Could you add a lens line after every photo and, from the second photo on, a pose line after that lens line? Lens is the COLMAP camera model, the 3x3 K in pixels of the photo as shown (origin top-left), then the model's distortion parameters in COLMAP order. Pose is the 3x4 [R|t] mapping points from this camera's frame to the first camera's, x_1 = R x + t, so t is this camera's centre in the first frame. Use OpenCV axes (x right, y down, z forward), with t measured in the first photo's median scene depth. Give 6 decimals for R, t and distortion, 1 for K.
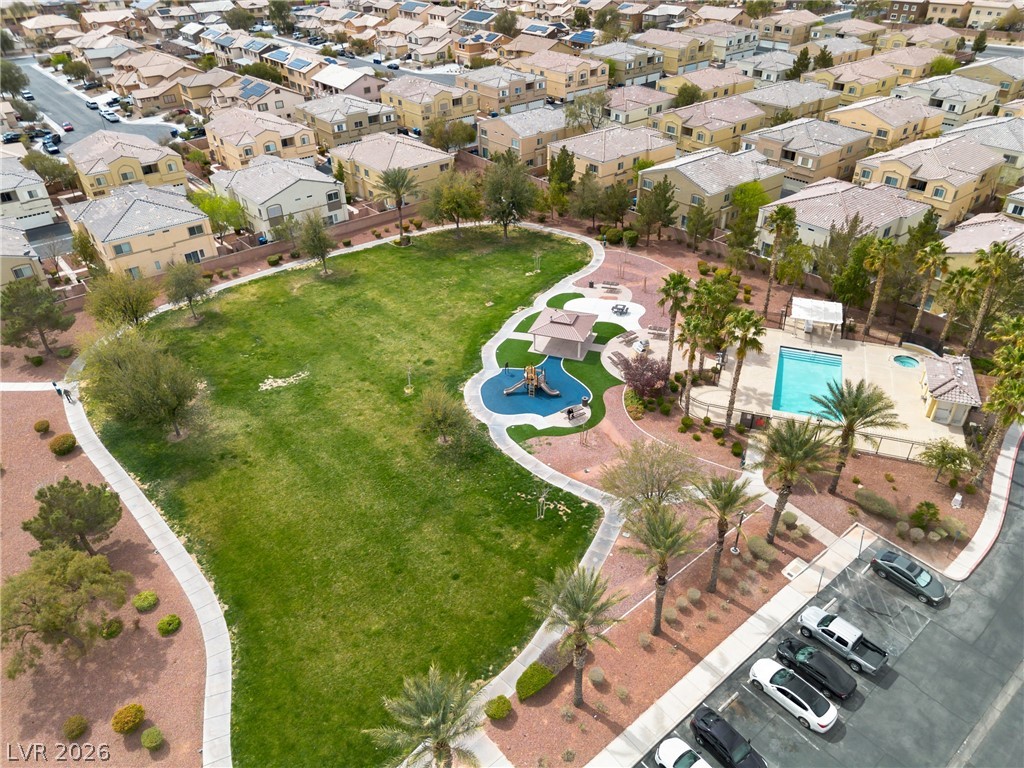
lens RADIAL K [[721.3, 0, 513.1], [0, 721.3, 387.0], [0, 0, 1]] dist [0.081981, -0.081977]
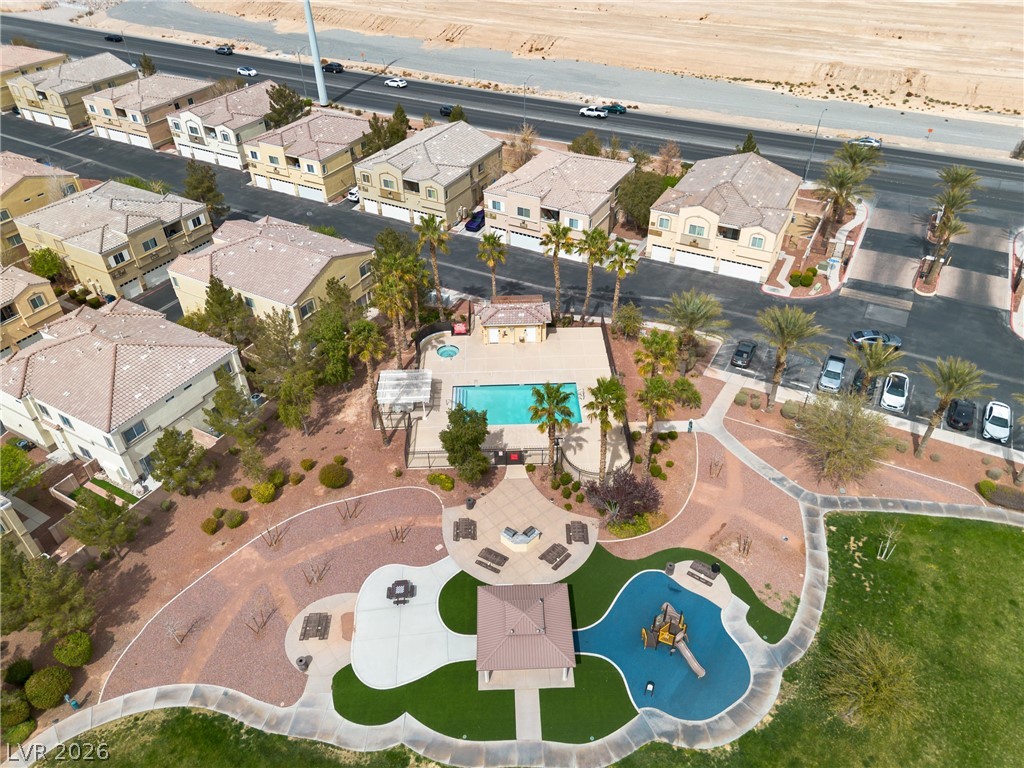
lens RADIAL K [[721.3, 0, 513.1], [0, 721.3, 387.0], [0, 0, 1]] dist [0.081981, -0.081977]
pose [[-0.369838, -0.557147, 0.743510, -0.207626], [0.539929, 0.522367, 0.660007, -0.462860], [-0.756106, 0.645538, 0.107629, 0.626793]]
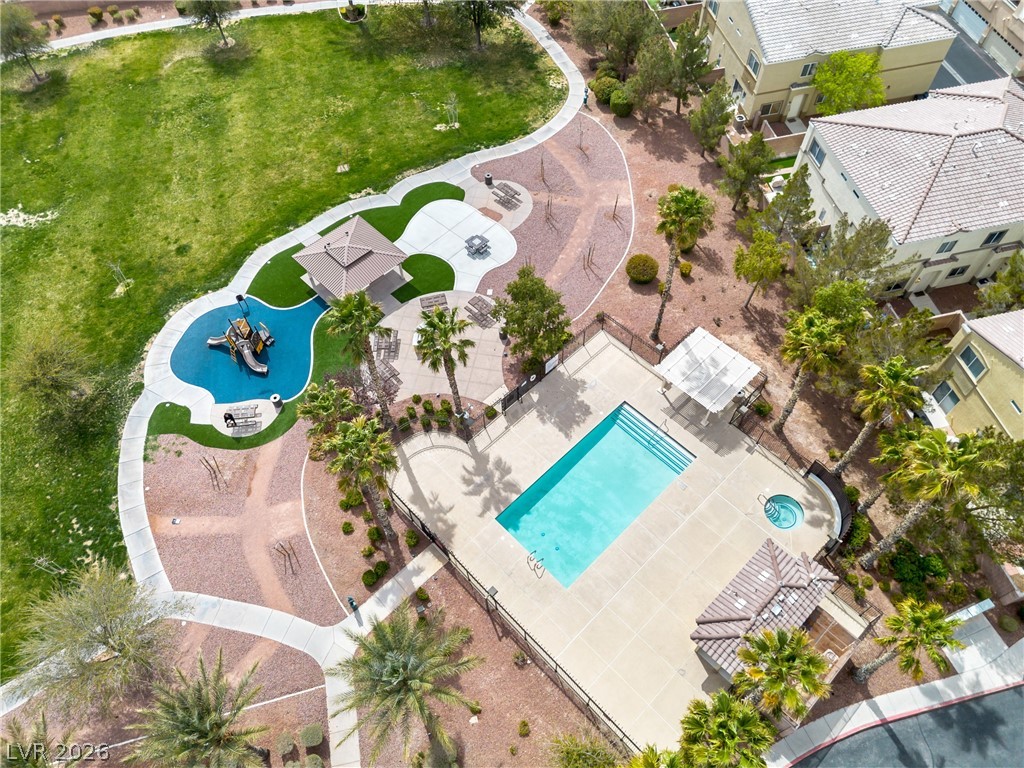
lens RADIAL K [[721.3, 0, 513.1], [0, 721.3, 387.0], [0, 0, 1]] dist [0.081981, -0.081977]
pose [[0.901719, 0.361010, -0.237854, 0.323775], [-0.237759, 0.873611, 0.424588, -0.239329], [0.361072, -0.326307, 0.873585, 0.316290]]
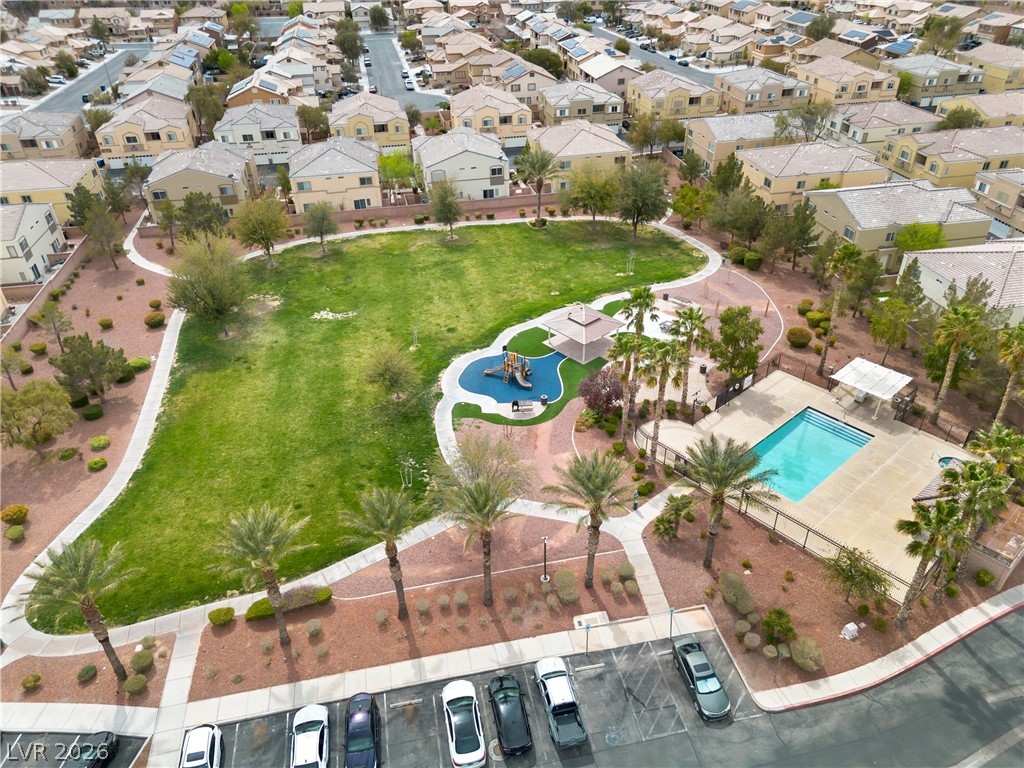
lens RADIAL K [[721.3, 0, 513.1], [0, 721.3, 387.0], [0, 0, 1]] dist [0.081981, -0.081977]
pose [[0.880906, 0.261125, -0.394737, 0.299970], [-0.261270, 0.963728, 0.054463, -0.026312], [0.394641, 0.055156, 0.917178, 0.065707]]
